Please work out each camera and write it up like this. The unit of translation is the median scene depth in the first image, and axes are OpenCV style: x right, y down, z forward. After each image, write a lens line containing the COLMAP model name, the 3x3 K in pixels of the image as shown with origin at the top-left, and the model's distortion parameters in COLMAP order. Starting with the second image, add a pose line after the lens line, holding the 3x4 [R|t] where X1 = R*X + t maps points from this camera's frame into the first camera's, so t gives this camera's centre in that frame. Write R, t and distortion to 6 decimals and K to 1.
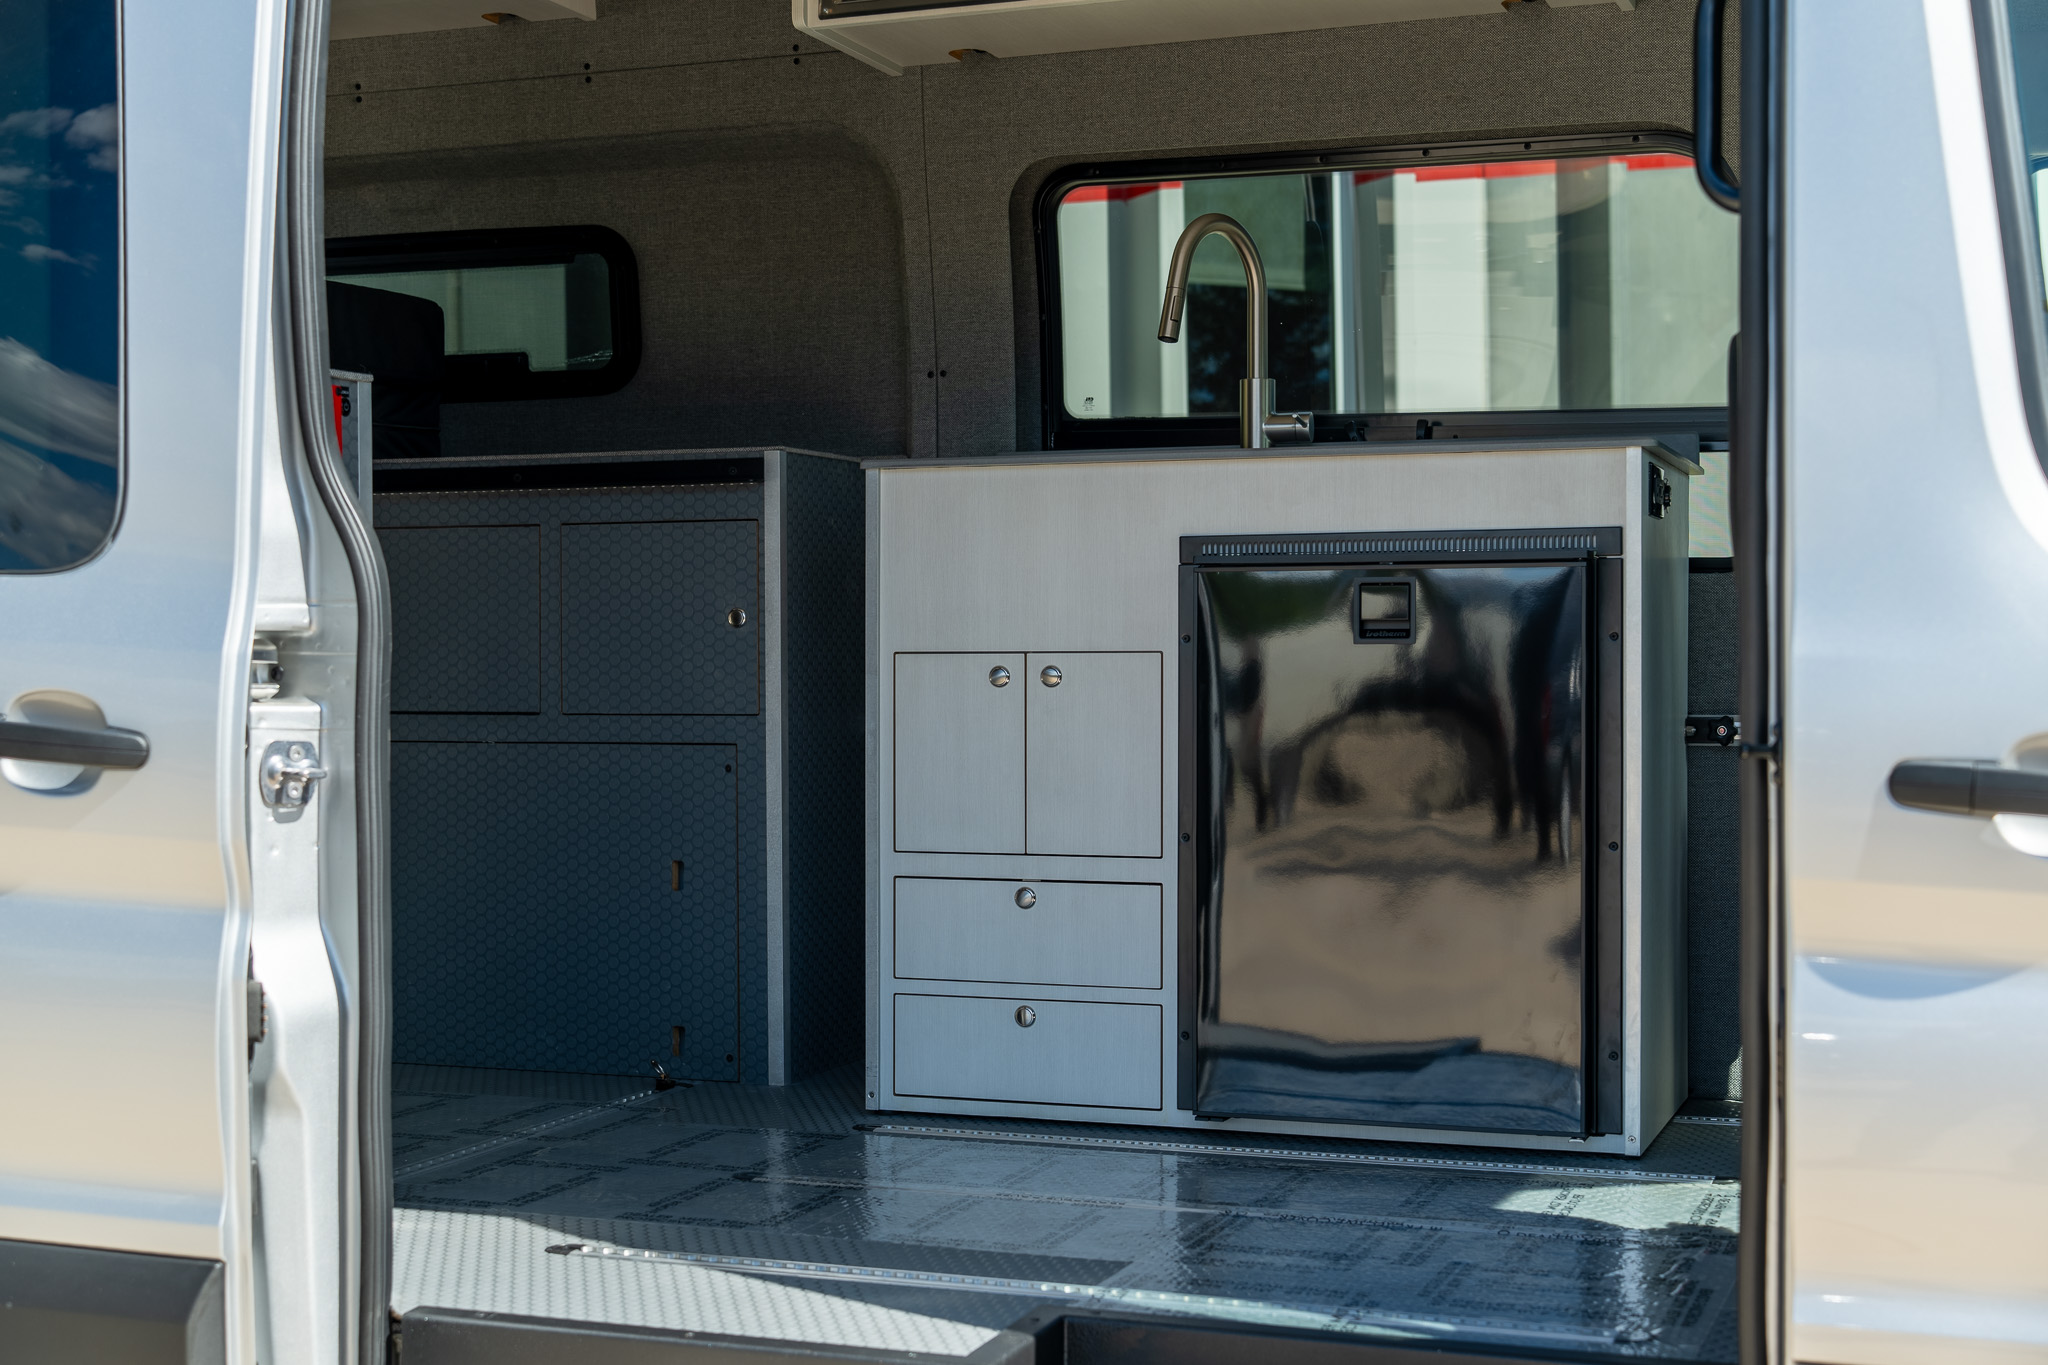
lens RADIAL K [[2669.7, 0, 1026.1], [0, 2669.7, 714.2], [0, 0, 1]] dist [0.024672, 0.006151]
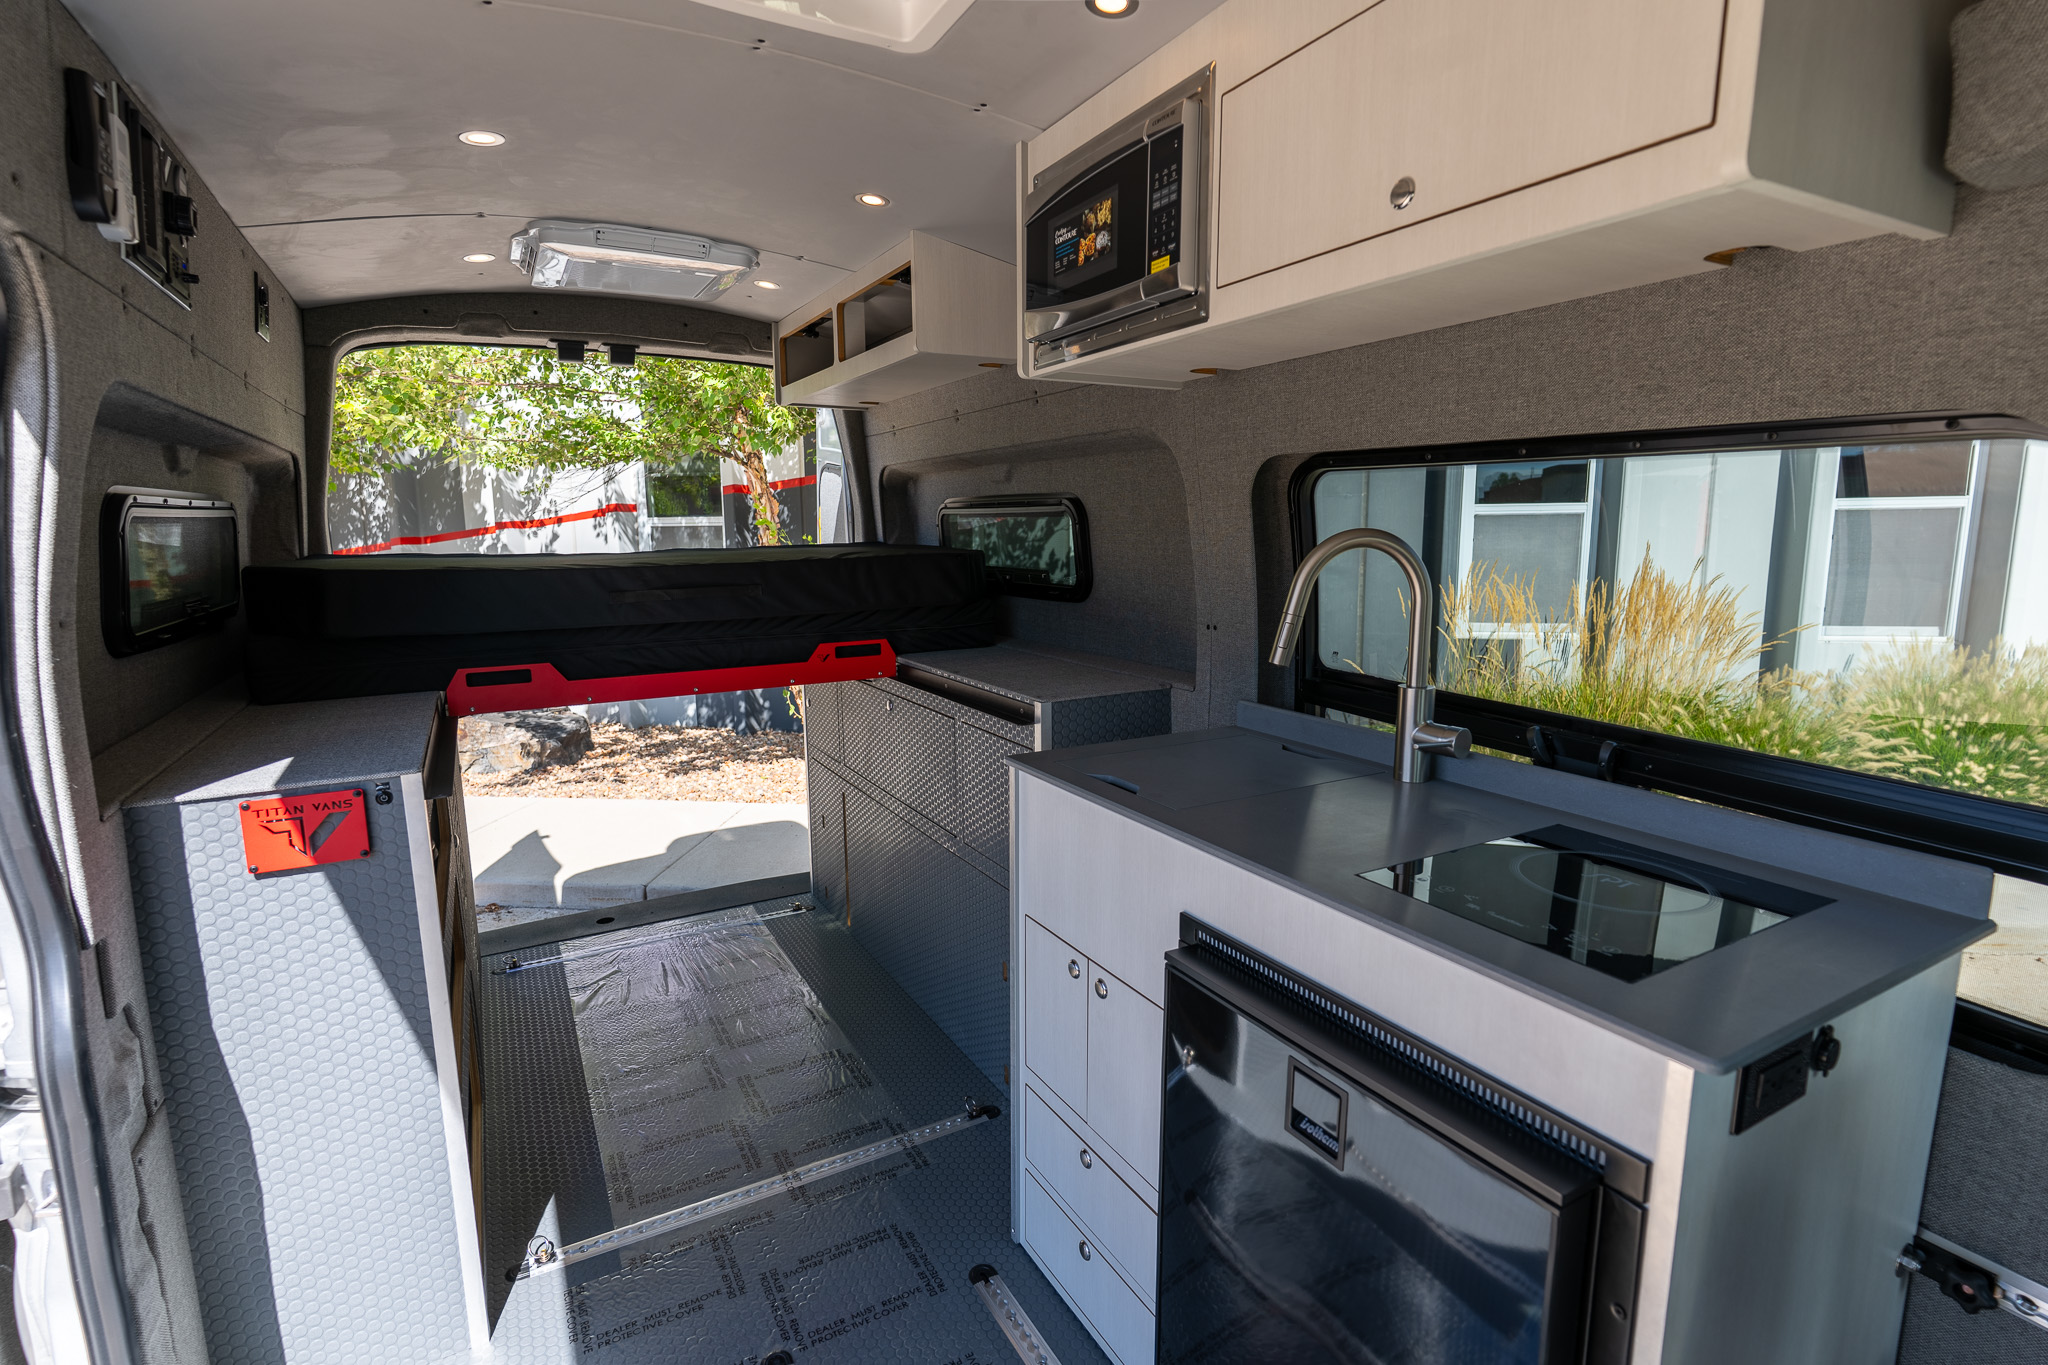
lens RADIAL K [[966.2, 0, 1024.0], [0, 966.2, 682.5], [0, 0, 1]] dist [-0.002230, -0.000297]
pose [[0.760235, 0.100882, -0.641768, 0.206020], [-0.002384, 0.988296, 0.152530, -0.180665], [0.649644, -0.114429, 0.751577, 0.629252]]
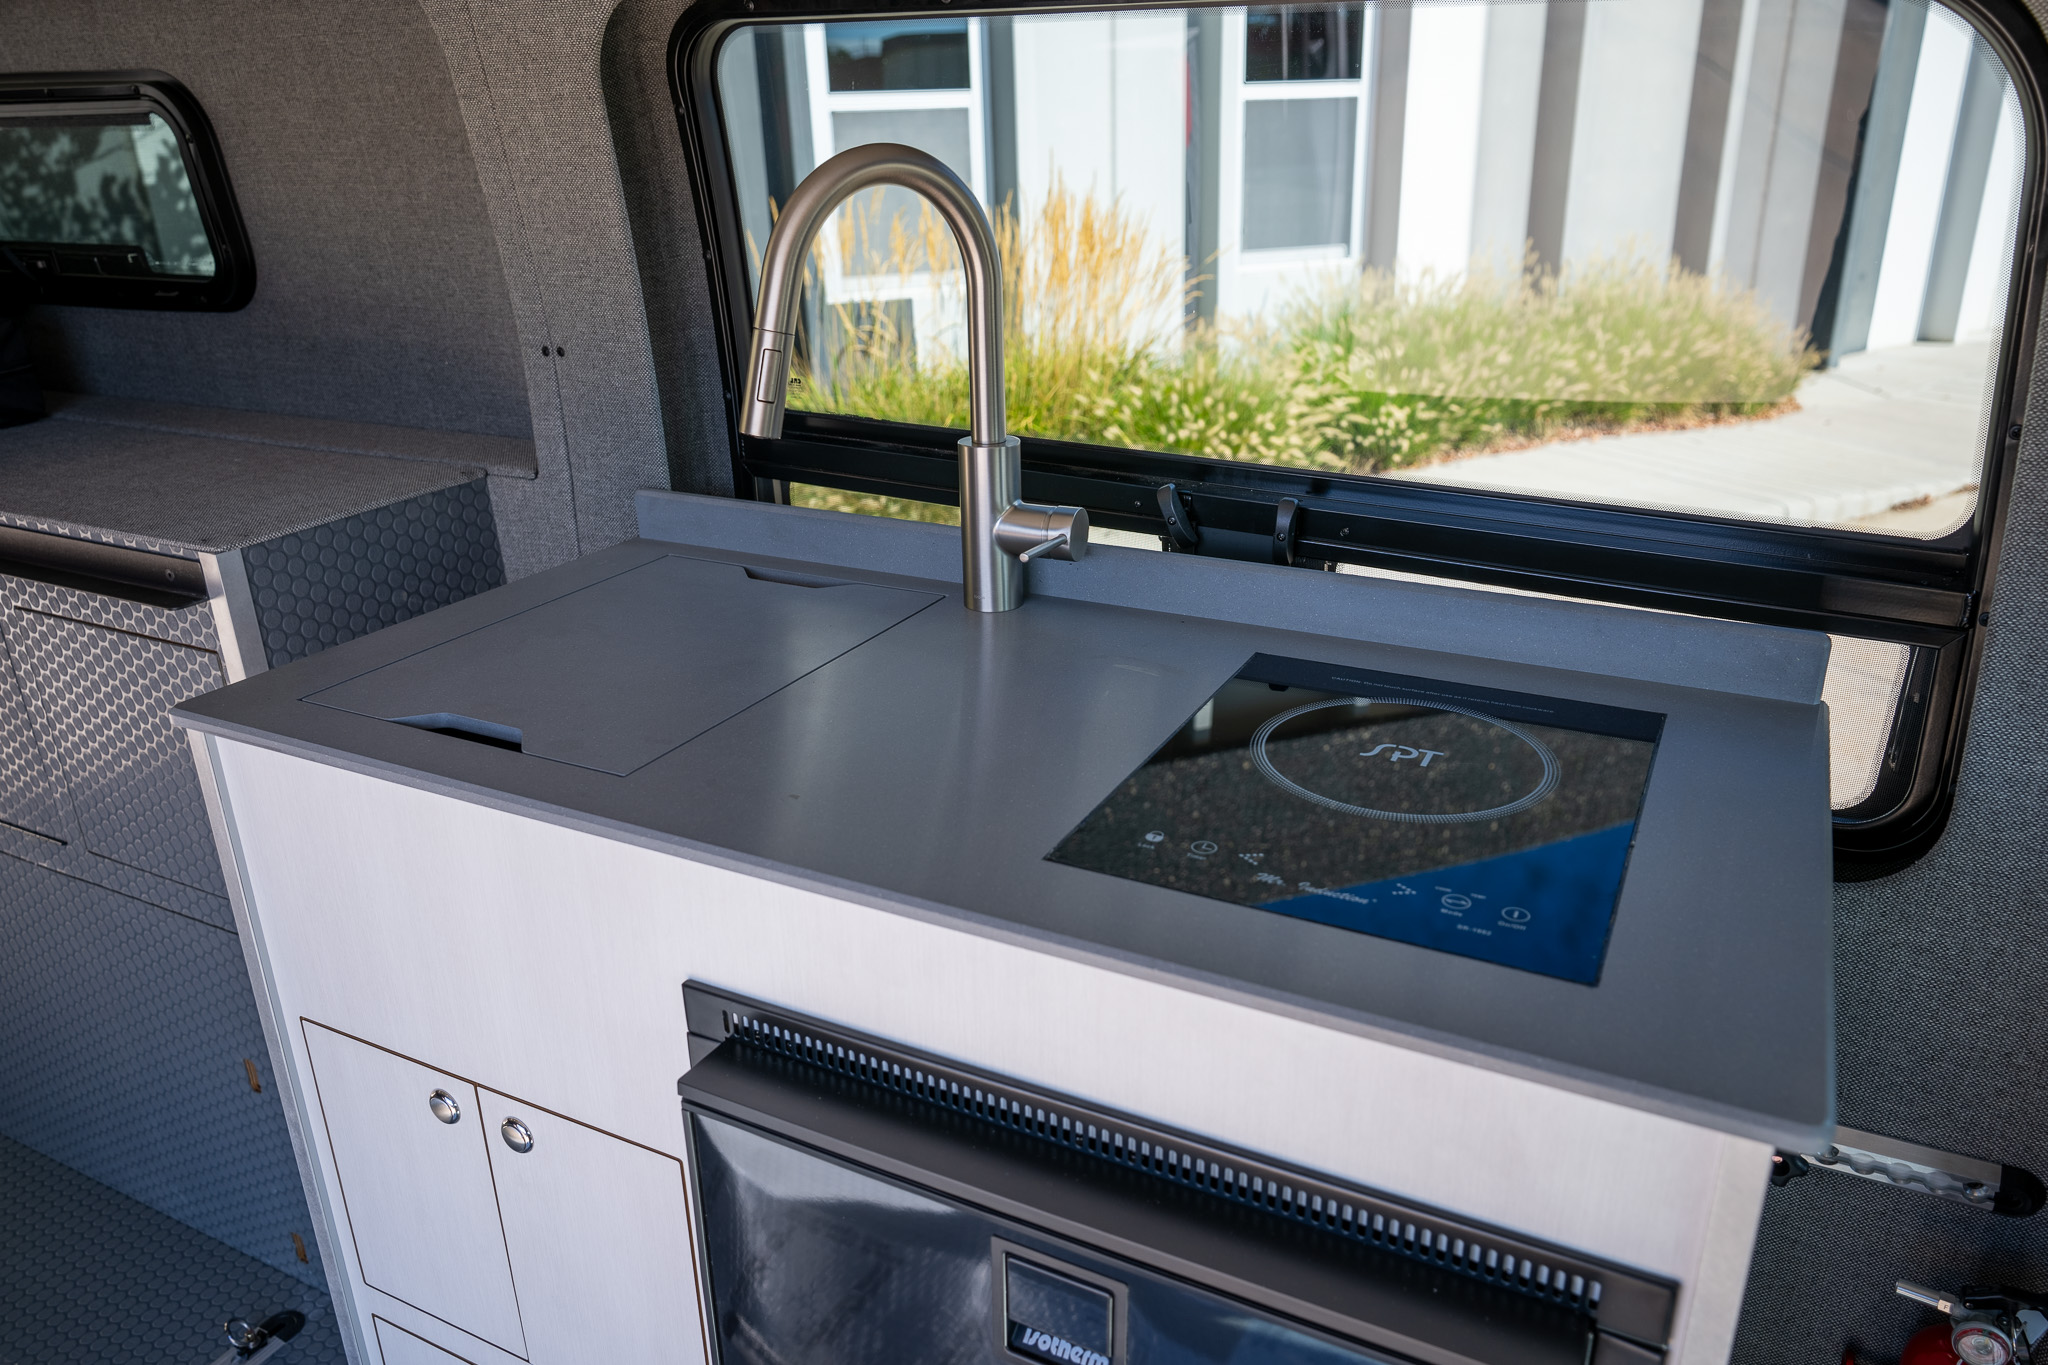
lens RADIAL K [[1417.1, 0, 1014.5], [0, 1417.1, 689.1], [0, 0, 1]] dist [0.003619, 0.002431]
pose [[0.991380, 0.029396, -0.127676, 0.130749], [0.019086, 0.931704, 0.362717, -0.183443], [0.129619, -0.362027, 0.923112, 0.705074]]
